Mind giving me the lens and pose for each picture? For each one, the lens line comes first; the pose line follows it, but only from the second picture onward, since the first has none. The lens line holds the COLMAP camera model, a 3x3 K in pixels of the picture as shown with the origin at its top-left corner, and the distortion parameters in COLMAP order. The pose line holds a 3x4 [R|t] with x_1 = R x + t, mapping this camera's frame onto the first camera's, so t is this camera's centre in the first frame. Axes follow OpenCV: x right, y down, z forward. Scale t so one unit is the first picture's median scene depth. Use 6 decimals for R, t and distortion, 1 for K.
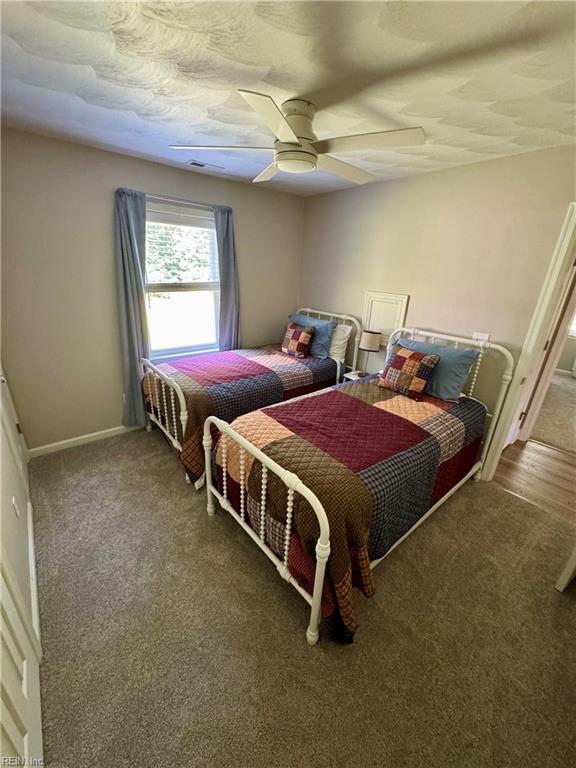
lens RADIAL K [[305.5, 0, 287.1], [0, 305.5, 384.2], [0, 0, 1]] dist [-0.006926, 0.001495]
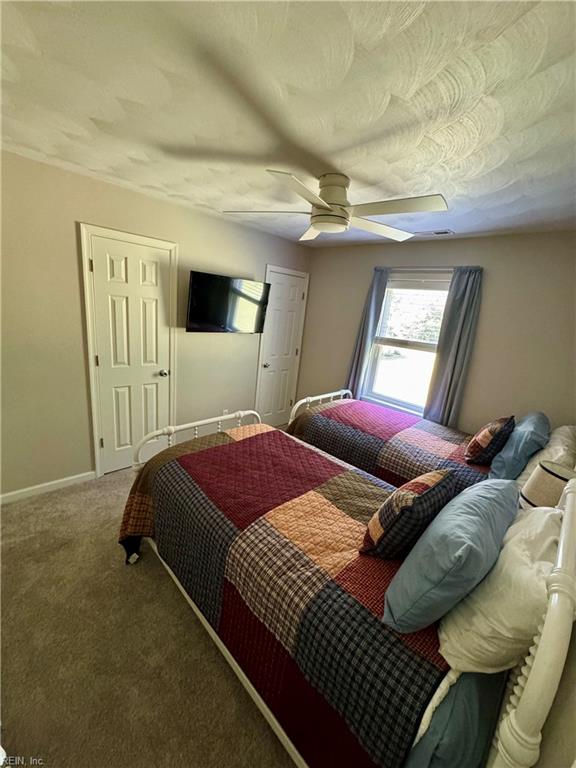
lens RADIAL K [[305.5, 0, 288.9], [0, 305.5, 382.3], [0, 0, 1]] dist [-0.006926, 0.001495]
pose [[0.103878, 0.215627, -0.970935, 0.761405], [-0.447617, 0.881899, 0.147964, -0.201868], [0.888171, 0.419237, 0.188128, 0.567571]]
